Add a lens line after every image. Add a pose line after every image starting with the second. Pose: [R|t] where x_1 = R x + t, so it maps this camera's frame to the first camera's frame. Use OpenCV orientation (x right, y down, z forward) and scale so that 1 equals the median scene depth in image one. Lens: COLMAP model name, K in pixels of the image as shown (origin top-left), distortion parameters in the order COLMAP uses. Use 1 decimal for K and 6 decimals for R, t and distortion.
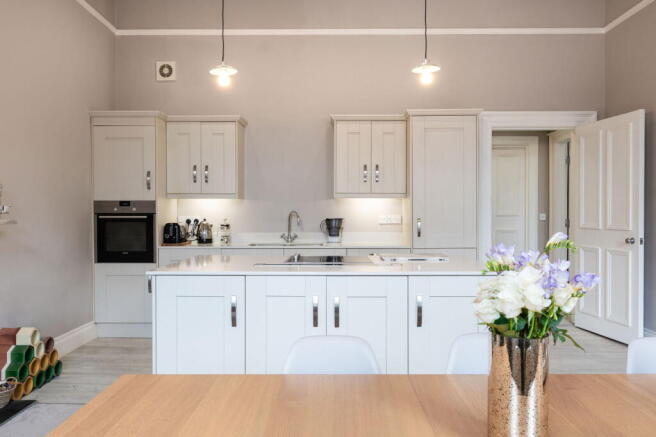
lens RADIAL K [[564.7, 0, 327.3], [0, 564.7, 203.5], [0, 0, 1]] dist [-0.009172, -0.001435]
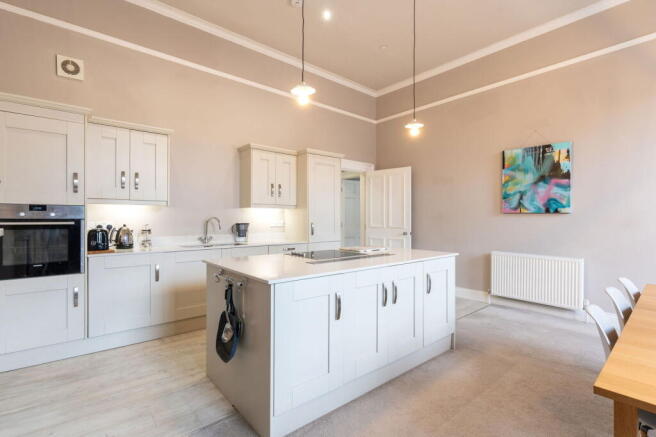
lens RADIAL K [[326.6, 0, 327.9], [0, 326.6, 214.0], [0, 0, 1]] dist [-0.000883, 0.001007]
pose [[0.715488, 0.012015, 0.698522, -0.379636], [-0.012045, 0.999916, -0.004862, 0.006782], [-0.698522, -0.004935, 0.715572, 0.329693]]
